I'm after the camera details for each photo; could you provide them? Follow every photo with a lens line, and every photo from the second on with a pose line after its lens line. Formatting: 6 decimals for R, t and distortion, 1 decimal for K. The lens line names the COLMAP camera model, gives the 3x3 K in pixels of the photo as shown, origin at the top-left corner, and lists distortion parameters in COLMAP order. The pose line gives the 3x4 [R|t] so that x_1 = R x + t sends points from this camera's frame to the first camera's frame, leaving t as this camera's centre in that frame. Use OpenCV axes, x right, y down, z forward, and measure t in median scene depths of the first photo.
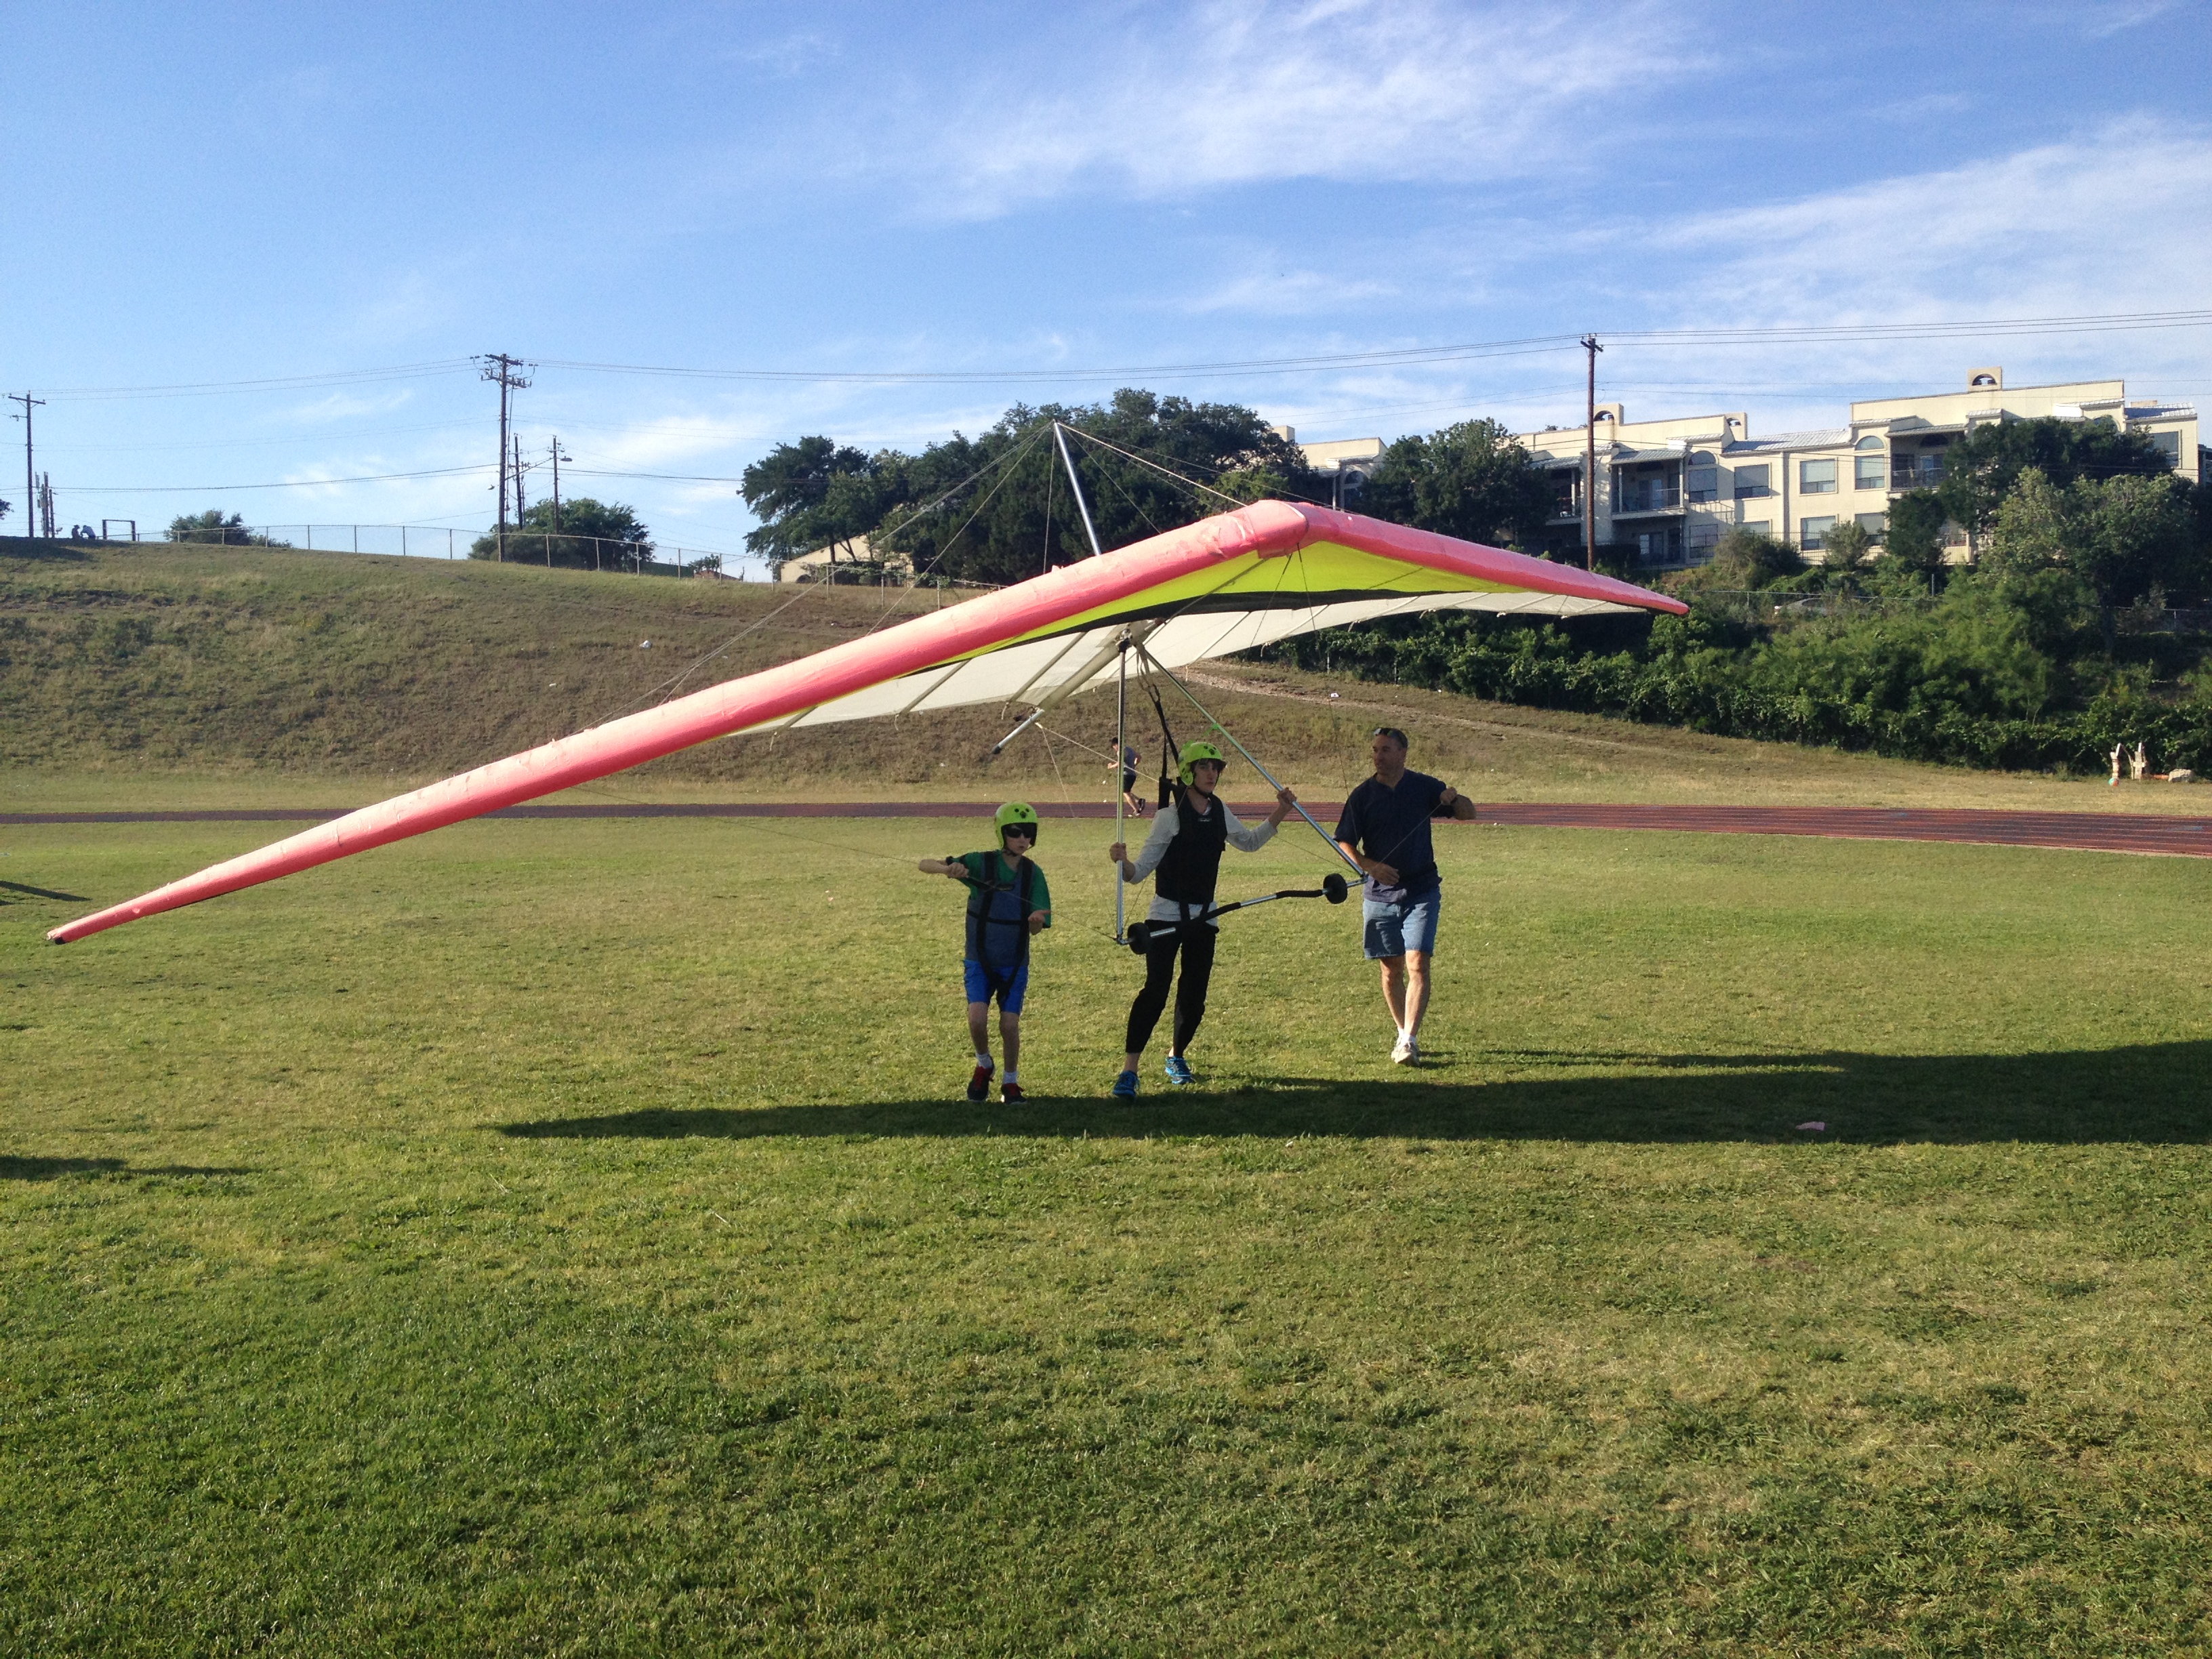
lens RADIAL K [[2076.2, 0, 1087.7], [0, 2076.2, 809.4], [0, 0, 1]] dist [0.139408, -0.304063]
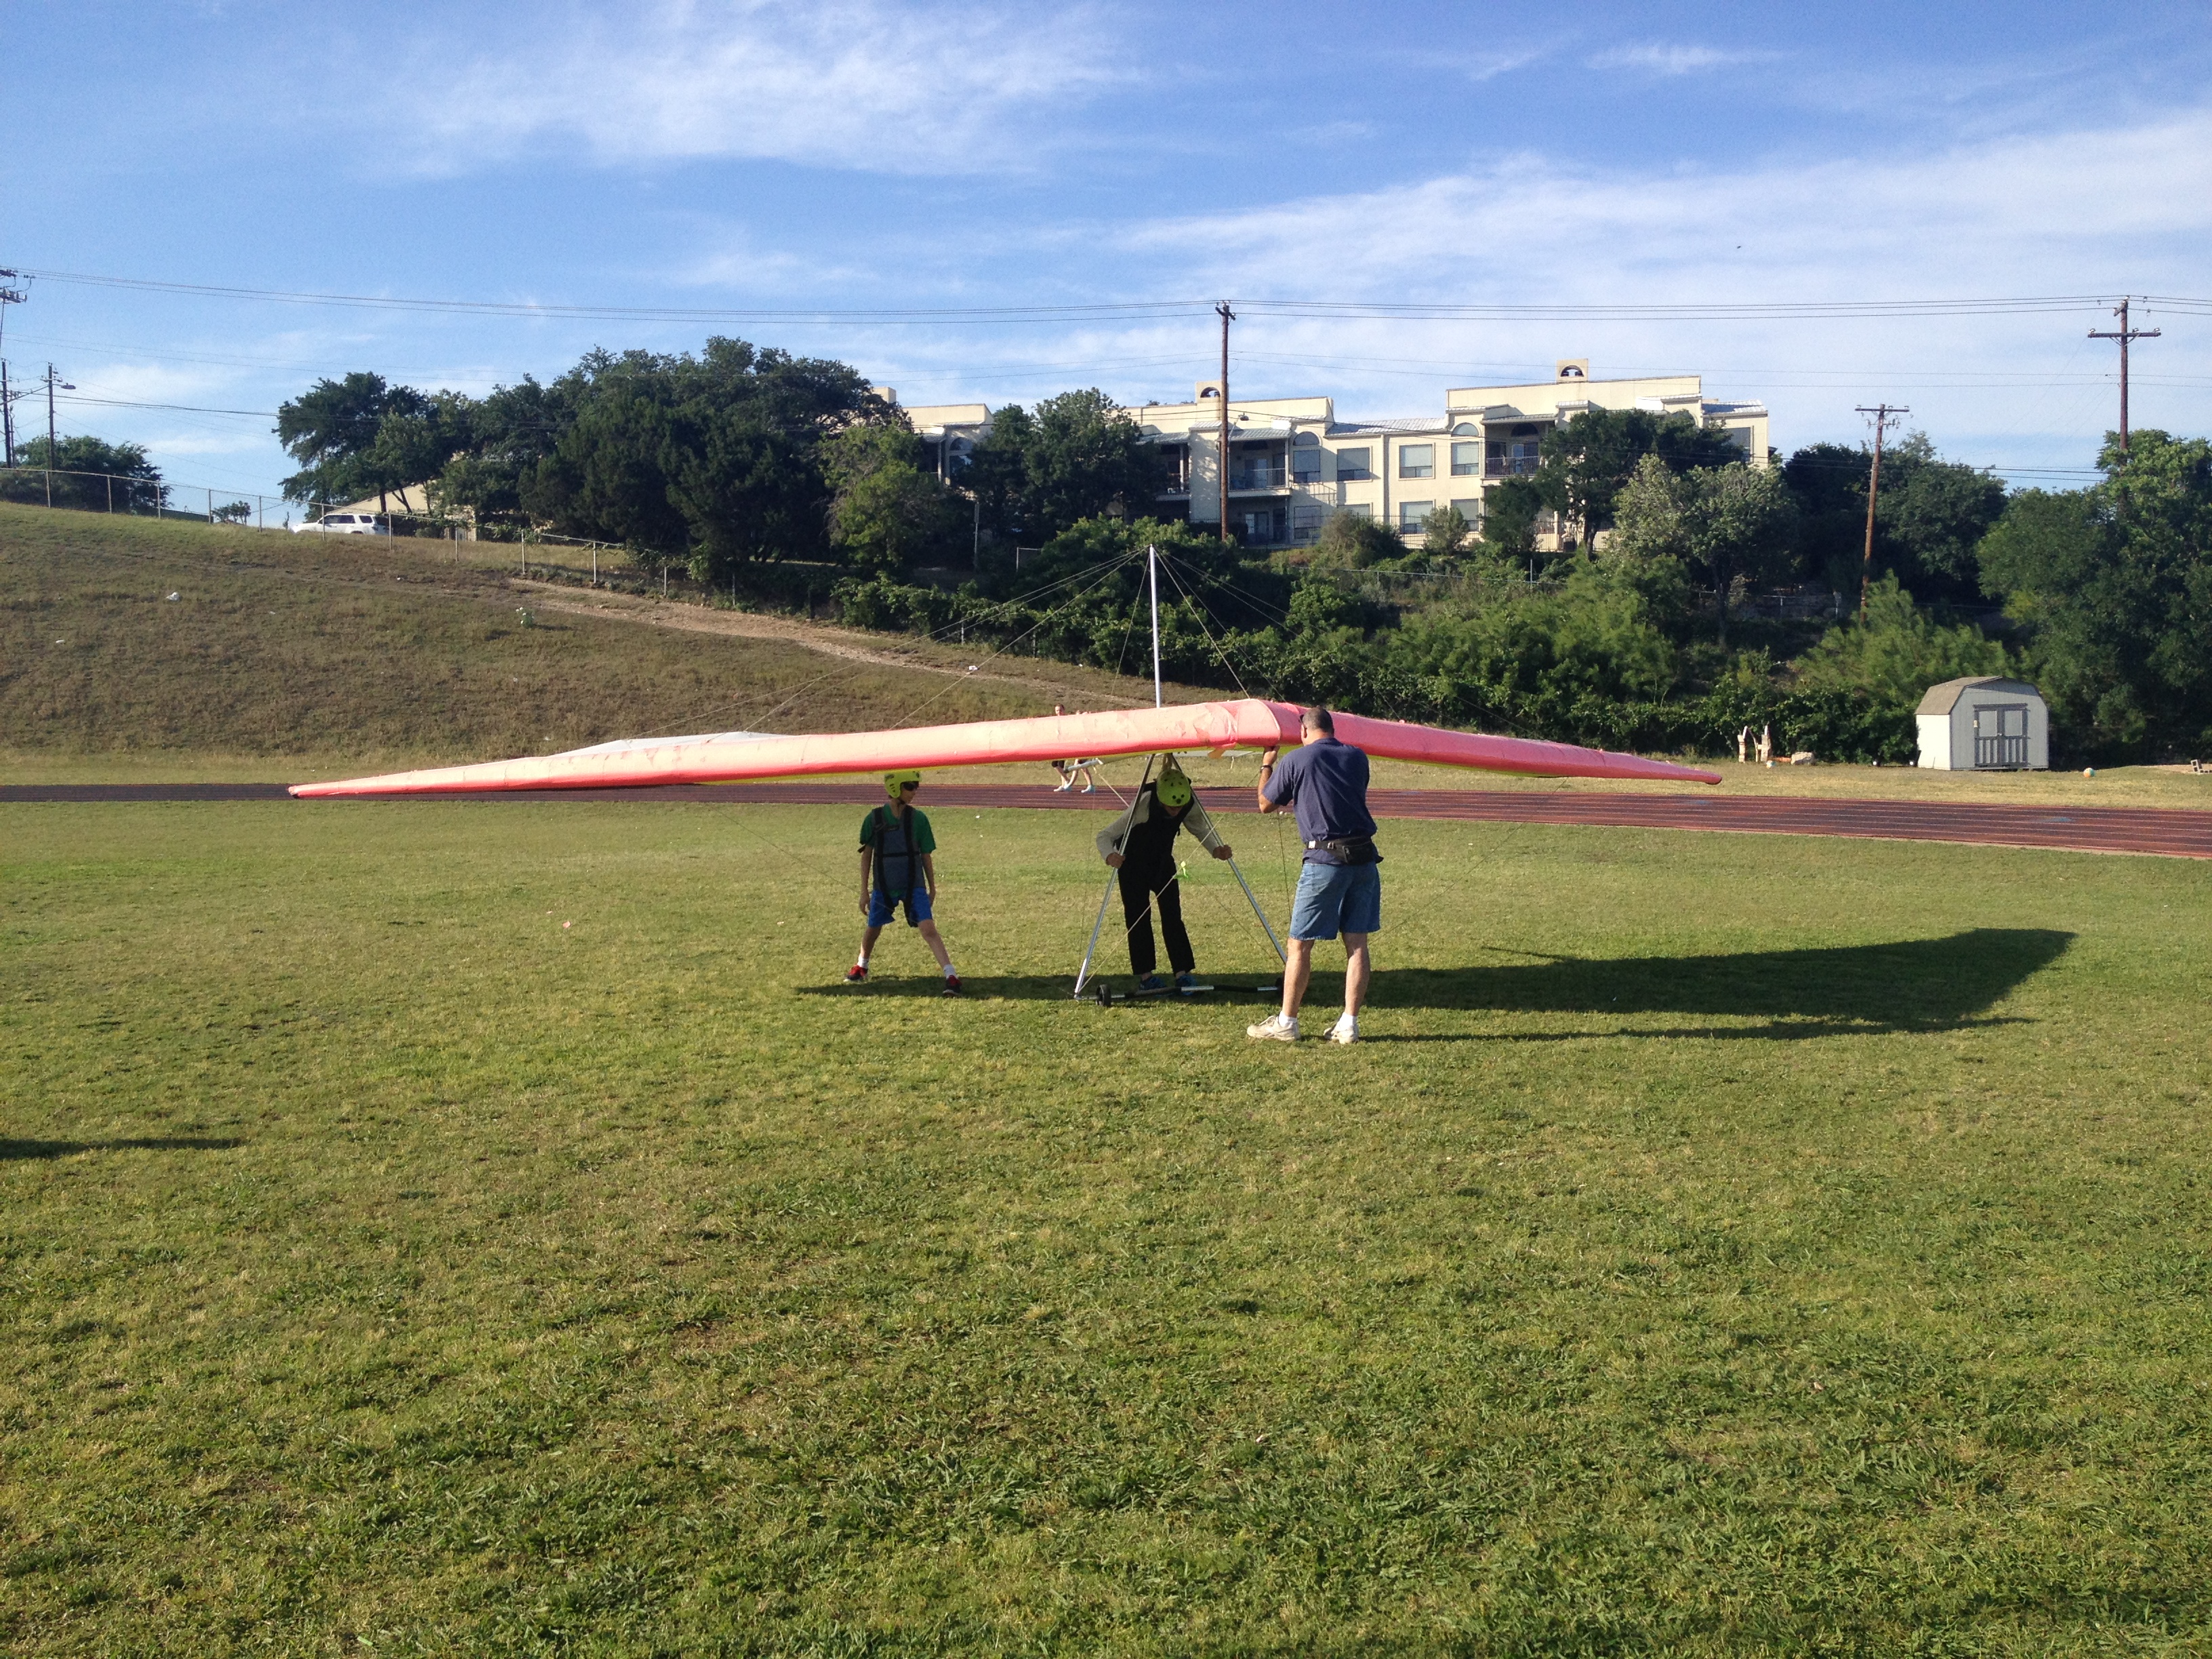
lens RADIAL K [[2095.6, 0, 1088.2], [0, 2095.6, 767.3], [0, 0, 1]] dist [0.138535, -0.301801]
pose [[0.977165, 0.004824, 0.212428, -0.023768], [-0.002677, 0.999942, -0.010392, -0.000328], [-0.212466, 0.009586, 0.977122, 0.051289]]
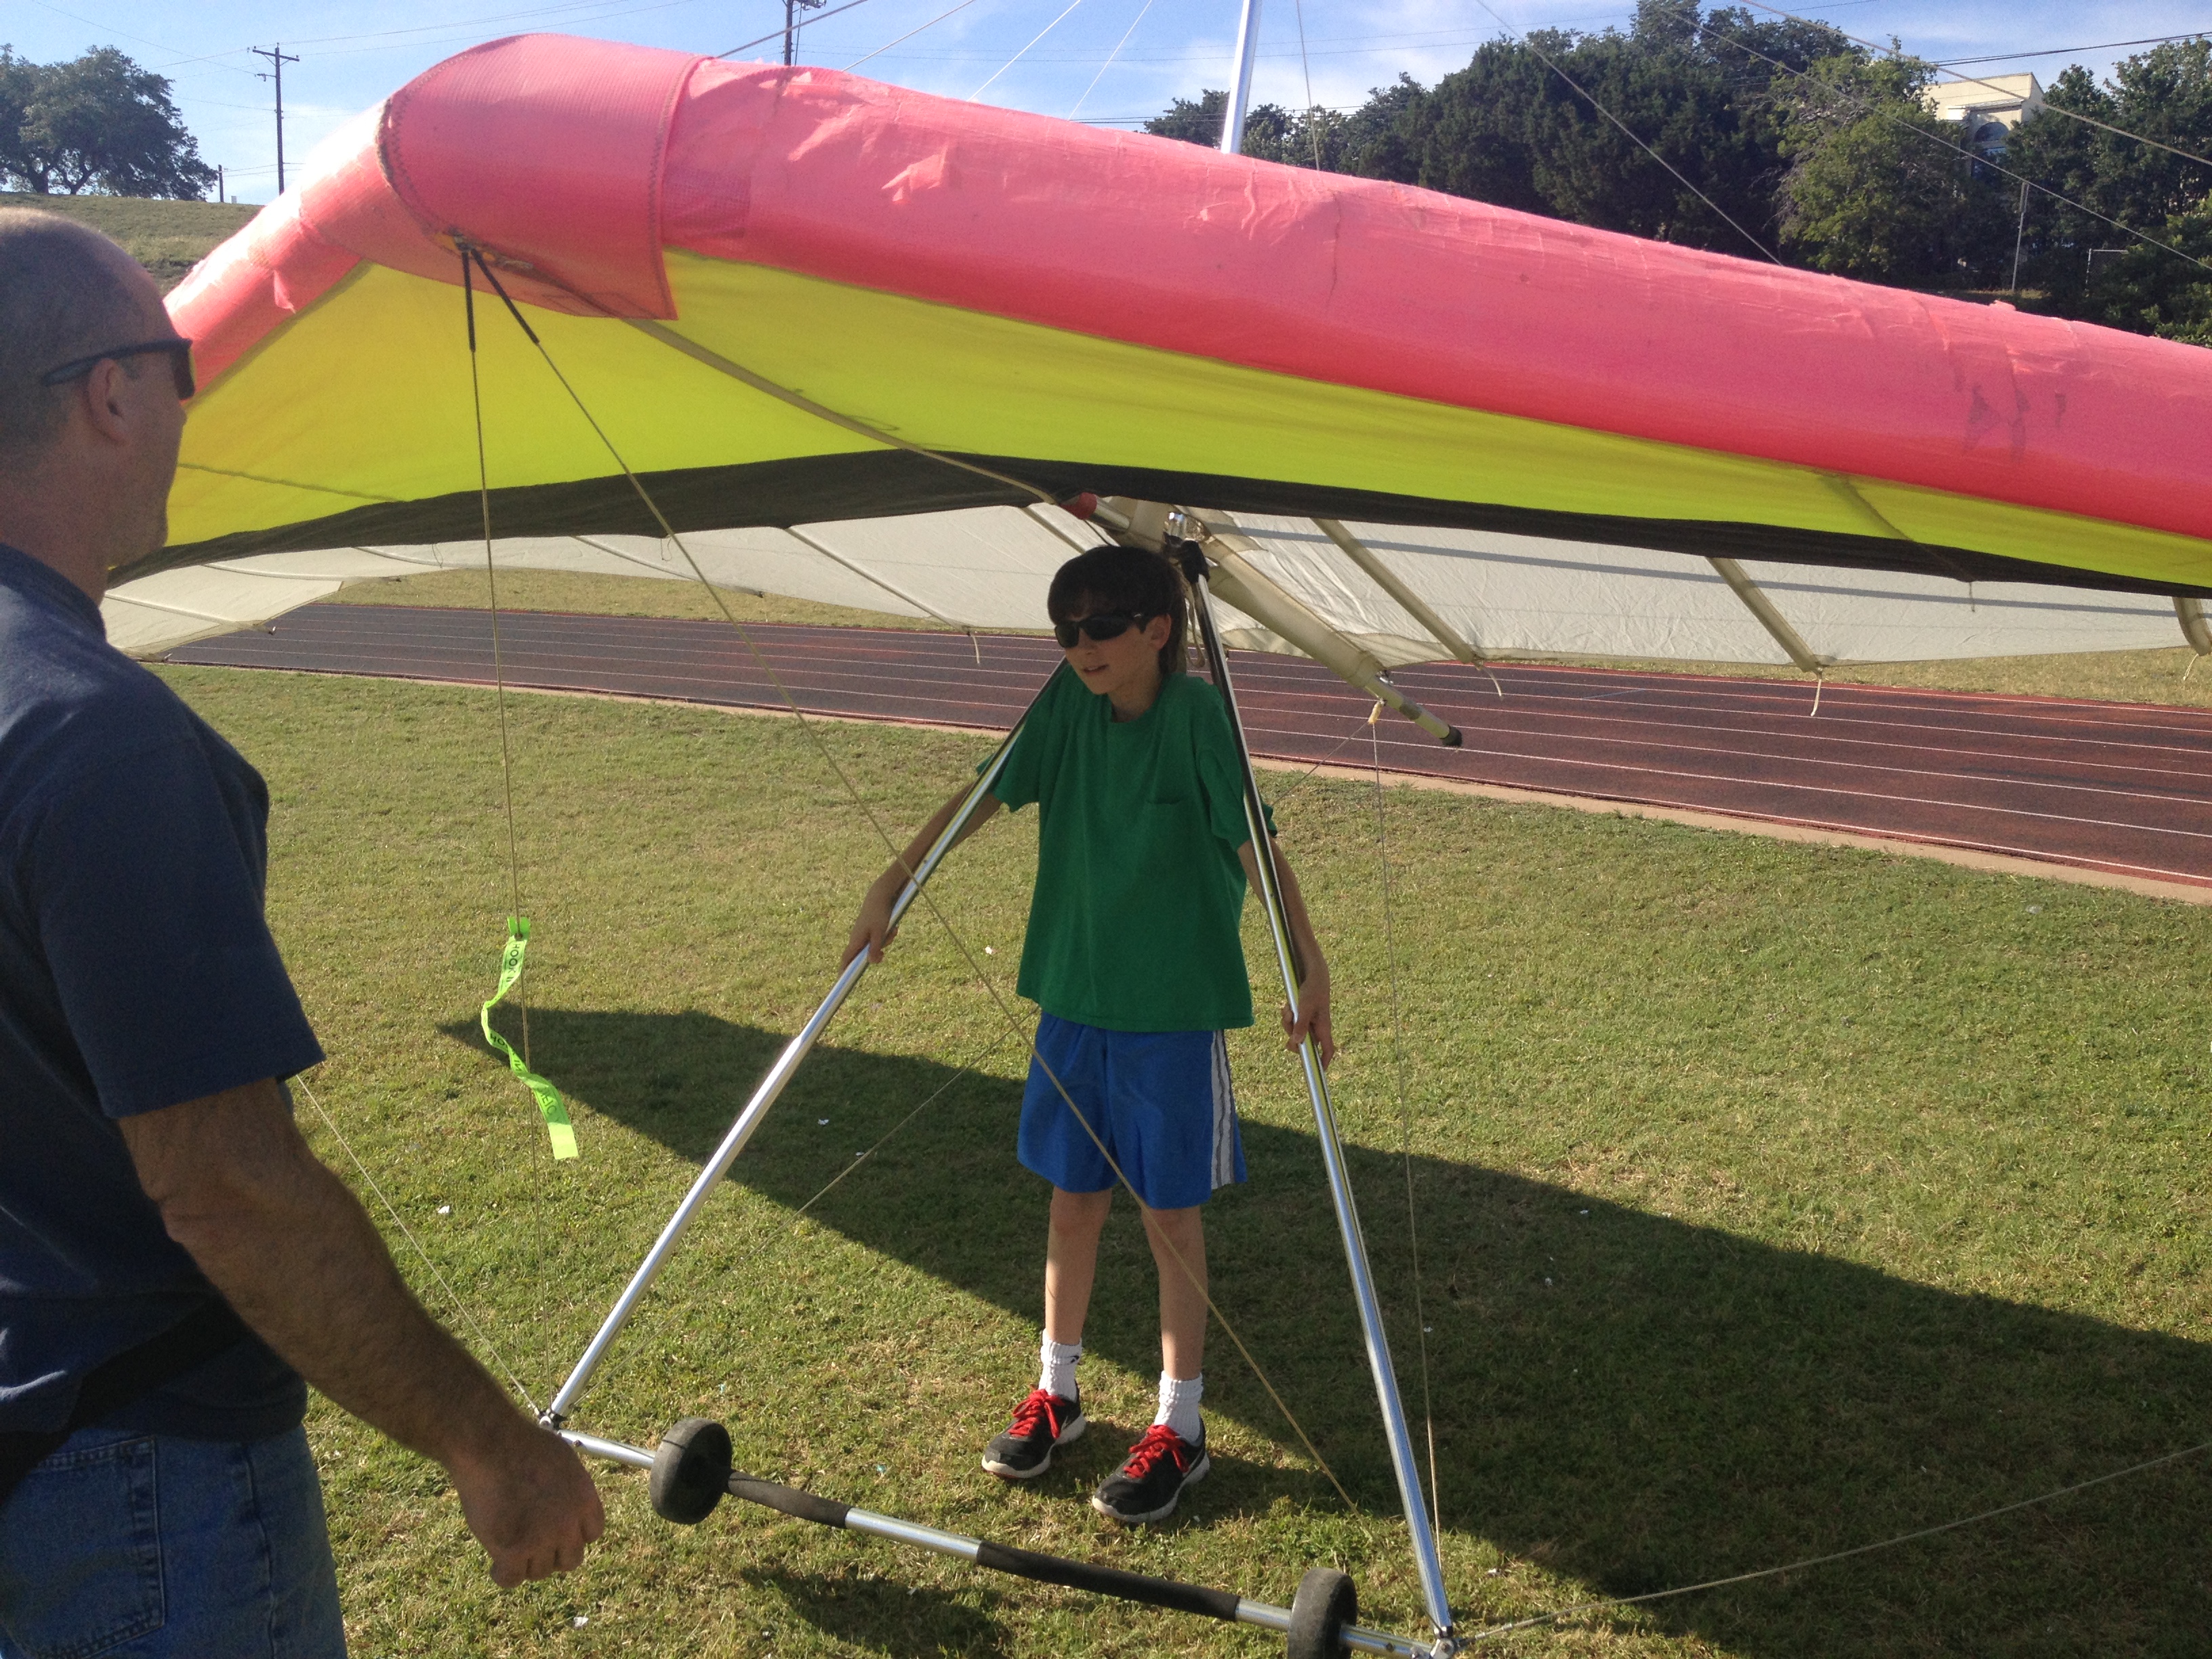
lens RADIAL K [[2074.4, 0, 1091.2], [0, 2074.4, 804.8], [0, 0, 1]] dist [0.130629, -0.285134]
pose [[0.974072, 0.060193, -0.218085, 0.005149], [-0.036447, 0.993117, 0.111316, -0.007742], [0.223284, -0.100481, 0.969561, 0.295205]]
